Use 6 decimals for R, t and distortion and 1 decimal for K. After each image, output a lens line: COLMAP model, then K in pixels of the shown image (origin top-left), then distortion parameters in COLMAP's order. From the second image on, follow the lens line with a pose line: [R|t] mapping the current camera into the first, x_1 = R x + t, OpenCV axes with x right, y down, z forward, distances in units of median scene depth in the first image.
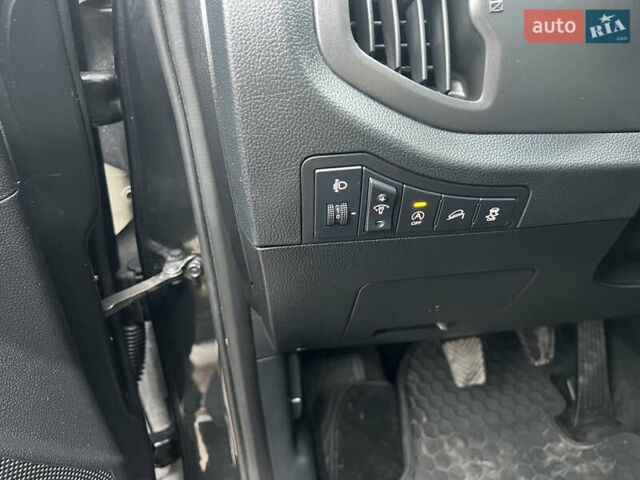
lens RADIAL K [[476.2, 0, 324.0], [0, 476.2, 239.1], [0, 0, 1]] dist [0.057570, -0.064562]
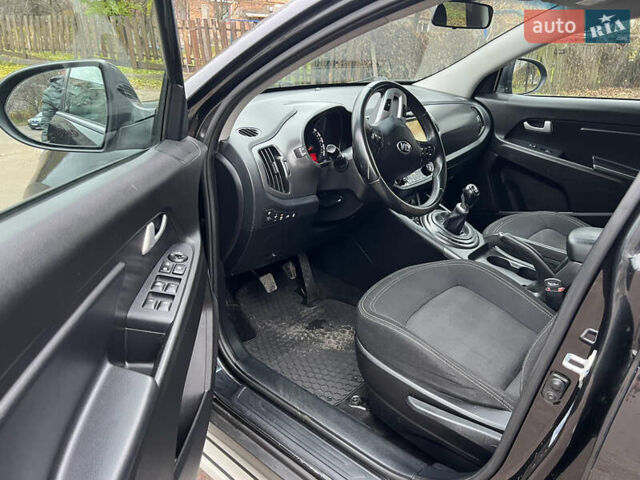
lens RADIAL K [[476.2, 0, 324.0], [0, 476.2, 239.1], [0, 0, 1]] dist [0.057570, -0.064562]
pose [[0.791688, -0.166798, 0.587714, -2.184275], [0.206795, 0.978384, -0.000893, 0.240276], [-0.574861, 0.122243, 0.809068, -2.905487]]
